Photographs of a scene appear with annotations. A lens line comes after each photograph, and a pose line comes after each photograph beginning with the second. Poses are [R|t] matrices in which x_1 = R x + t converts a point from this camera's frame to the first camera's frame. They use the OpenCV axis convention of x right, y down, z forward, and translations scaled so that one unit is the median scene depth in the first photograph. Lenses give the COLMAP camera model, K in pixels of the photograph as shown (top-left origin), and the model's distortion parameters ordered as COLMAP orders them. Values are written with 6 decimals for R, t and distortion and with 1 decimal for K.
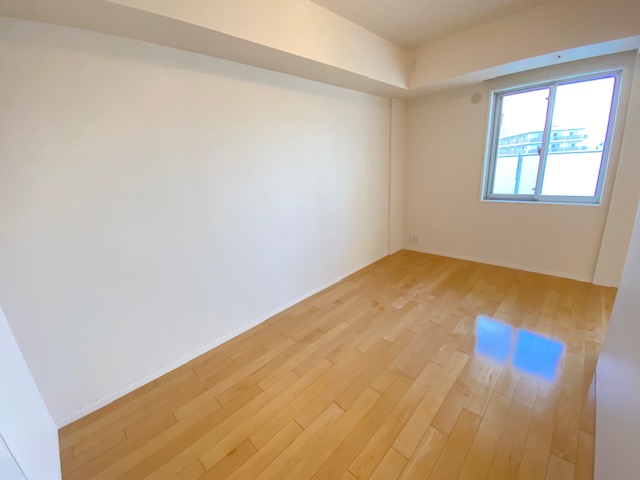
lens RADIAL K [[274.2, 0, 320.0], [0, 274.2, 240.0], [0, 0, 1]] dist [-0.000374, -0.009332]
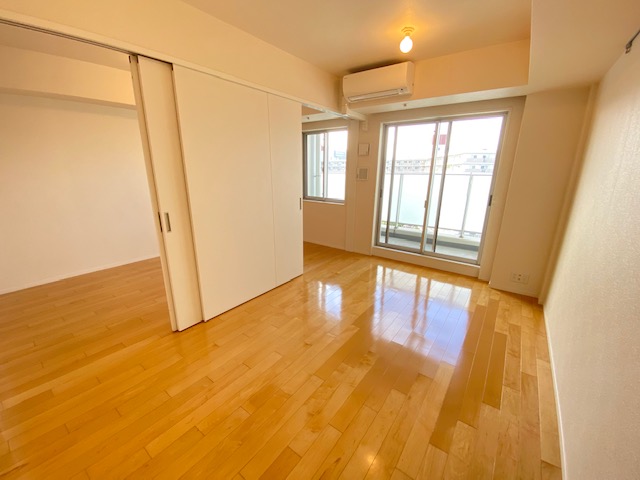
lens RADIAL K [[261.0, 0, 320.0], [0, 261.0, 240.0], [0, 0, 1]] dist [-0.000104, -0.012320]
pose [[0.989851, 0.039449, 0.136524, 0.195846], [-0.038683, 0.999217, -0.008260, 0.035128], [-0.136743, 0.002895, 0.990602, -0.187317]]
